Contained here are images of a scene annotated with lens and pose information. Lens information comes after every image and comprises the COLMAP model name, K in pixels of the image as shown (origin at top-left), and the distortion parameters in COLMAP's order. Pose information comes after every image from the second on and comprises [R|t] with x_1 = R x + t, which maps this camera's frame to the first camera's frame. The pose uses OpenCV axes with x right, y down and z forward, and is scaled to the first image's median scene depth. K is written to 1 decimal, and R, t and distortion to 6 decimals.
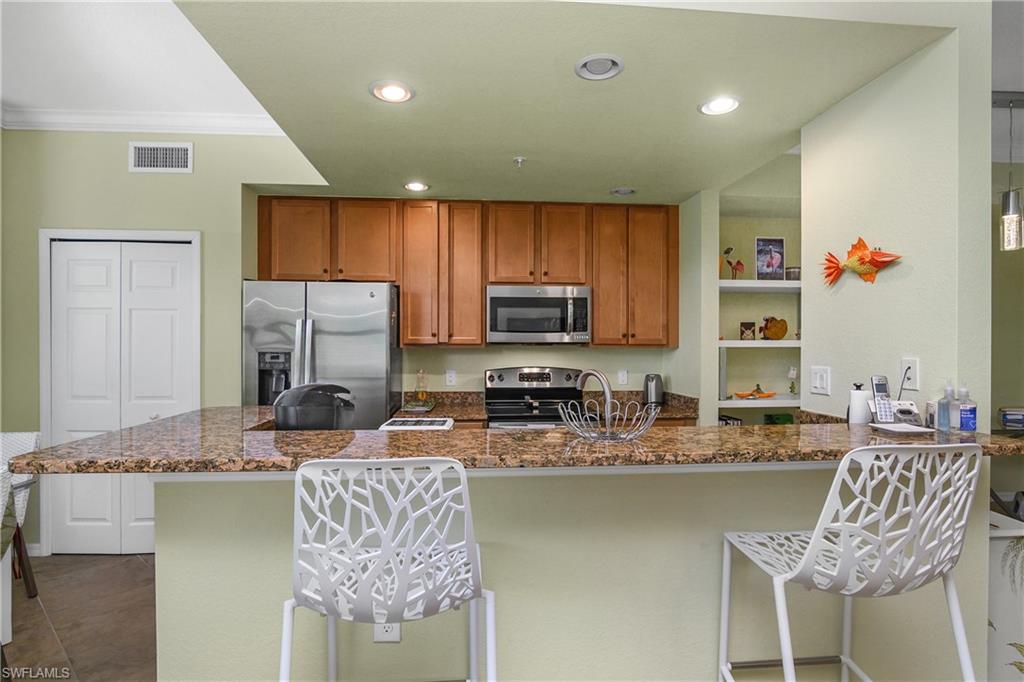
lens RADIAL K [[474.0, 0, 504.3], [0, 474.0, 347.0], [0, 0, 1]] dist [-0.021651, 0.000379]
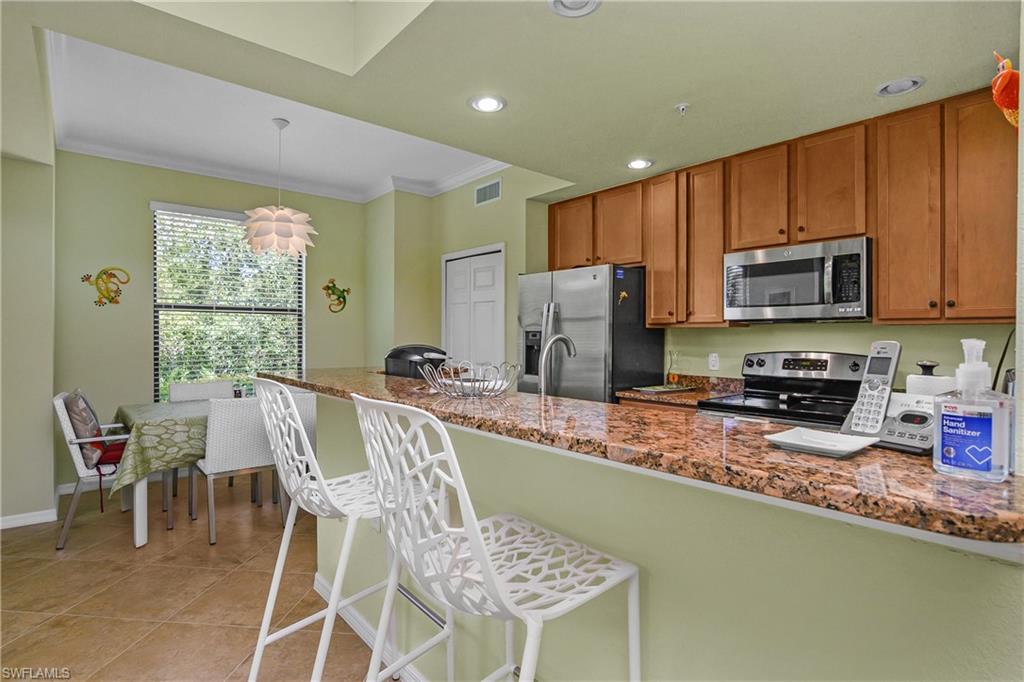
lens RADIAL K [[474.0, 0, 502.7], [0, 474.0, 334.8], [0, 0, 1]] dist [-0.021651, 0.000379]
pose [[0.624481, 0.001087, -0.781039, 0.386544], [-0.003720, 0.999992, -0.001583, 0.020243], [0.781031, 0.003894, 0.624480, 0.144723]]
